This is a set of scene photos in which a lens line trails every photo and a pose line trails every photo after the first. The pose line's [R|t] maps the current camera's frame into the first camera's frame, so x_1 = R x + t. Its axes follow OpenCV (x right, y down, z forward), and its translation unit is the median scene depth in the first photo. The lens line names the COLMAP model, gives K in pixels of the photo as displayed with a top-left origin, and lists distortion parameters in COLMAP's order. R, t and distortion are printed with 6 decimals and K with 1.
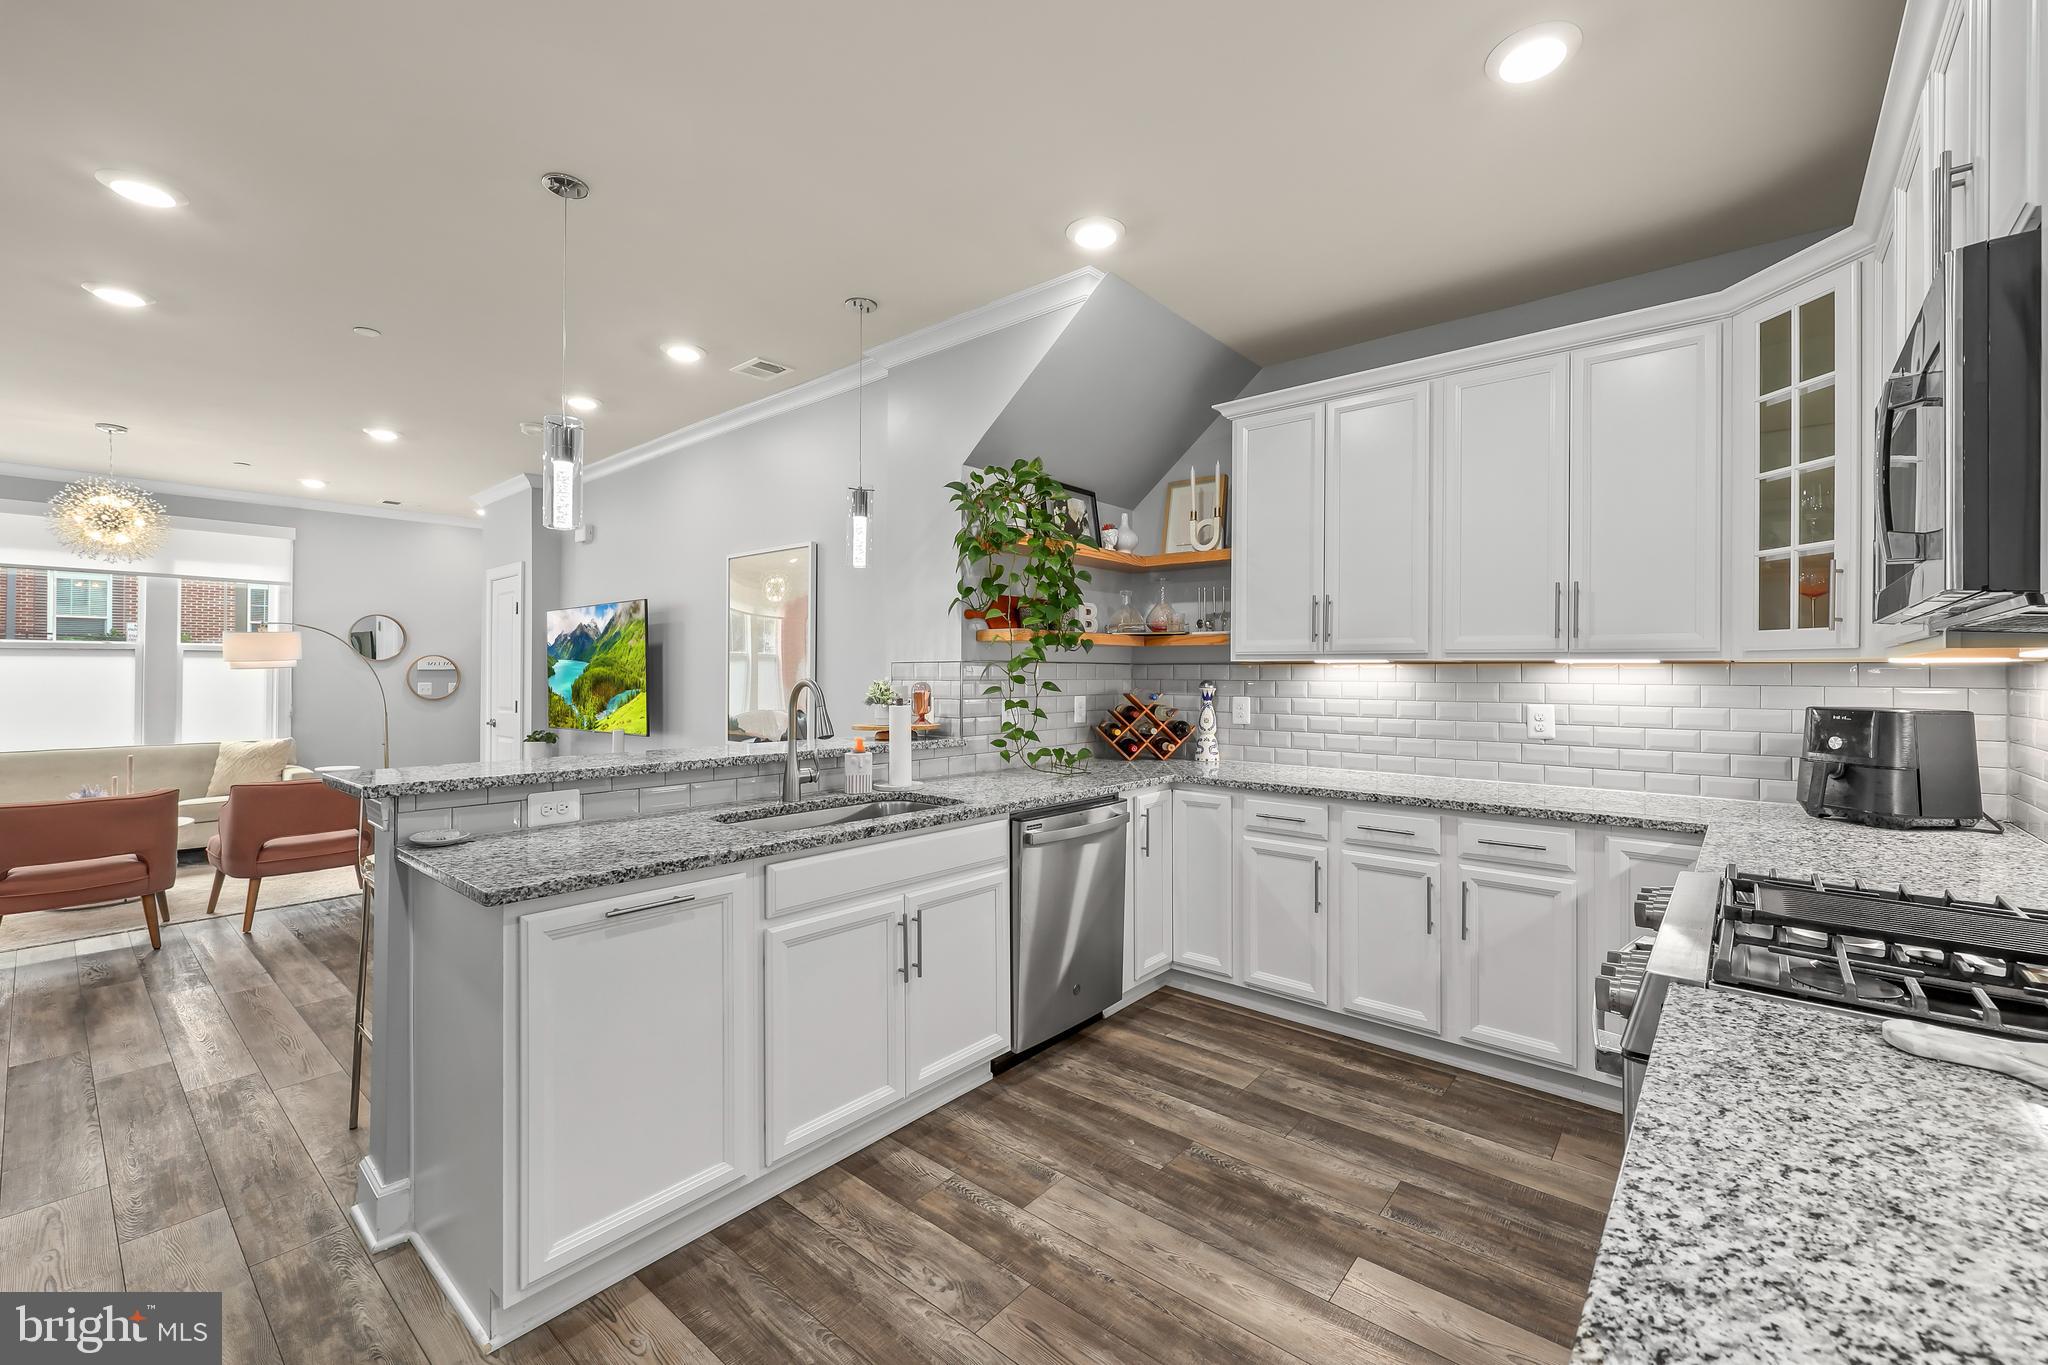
lens RADIAL K [[840.0, 0, 1038.2], [0, 840.0, 656.5], [0, 0, 1]] dist [0.001164, -0.000099]
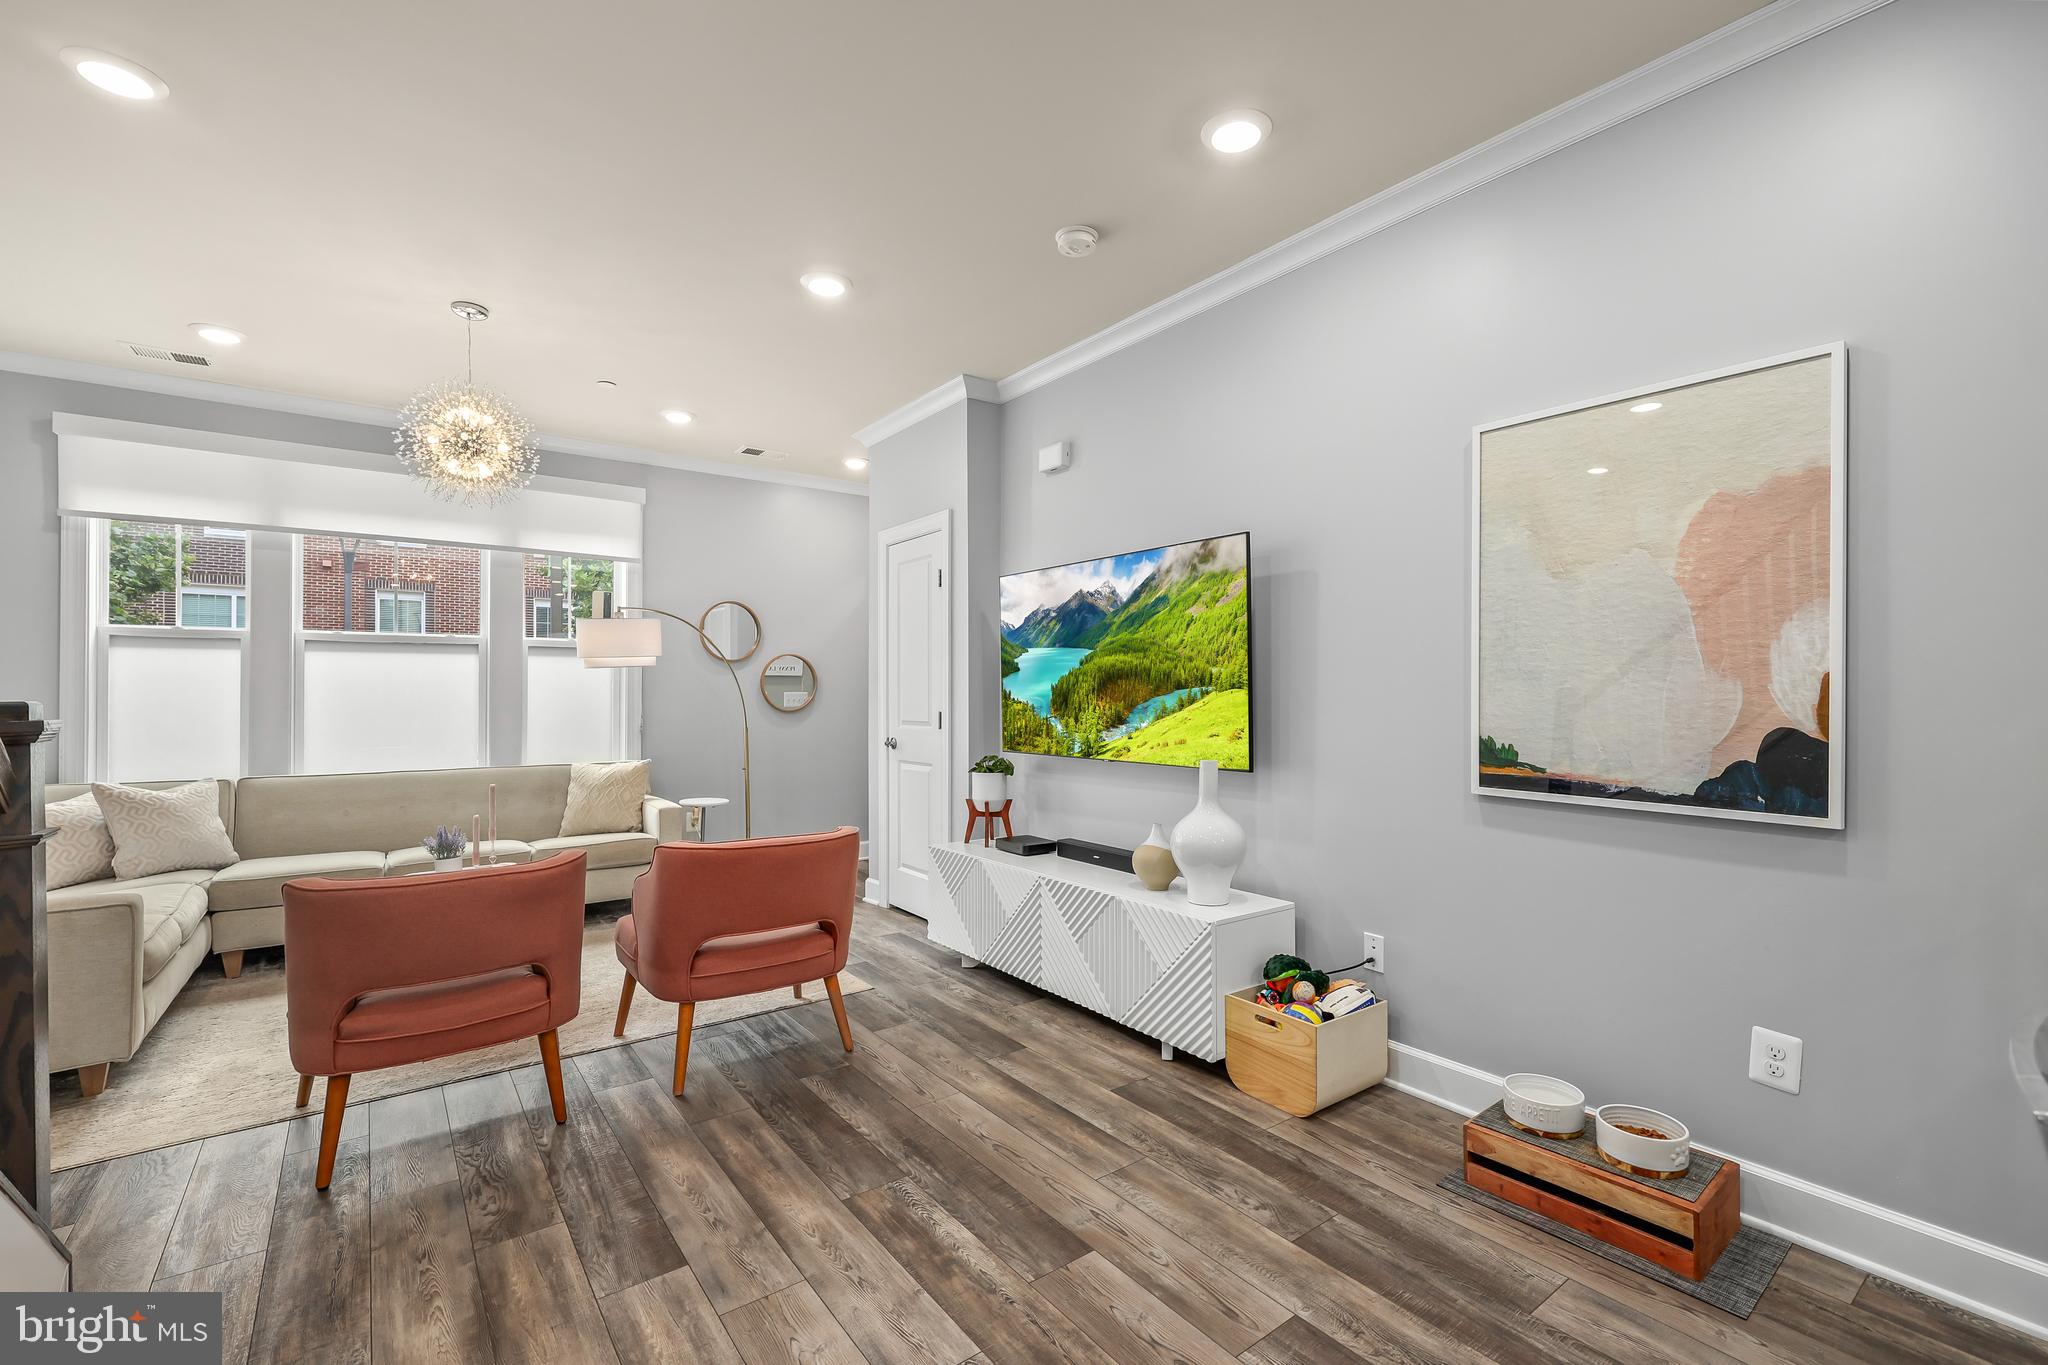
lens RADIAL K [[840.0, 0, 1037.8], [0, 840.0, 683.5], [0, 0, 1]] dist [0.001164, -0.000099]
pose [[0.979468, -0.003205, -0.201575, -0.817441], [0.005921, 0.999900, 0.012875, 0.044919], [0.201513, -0.013804, 0.979389, 0.671992]]
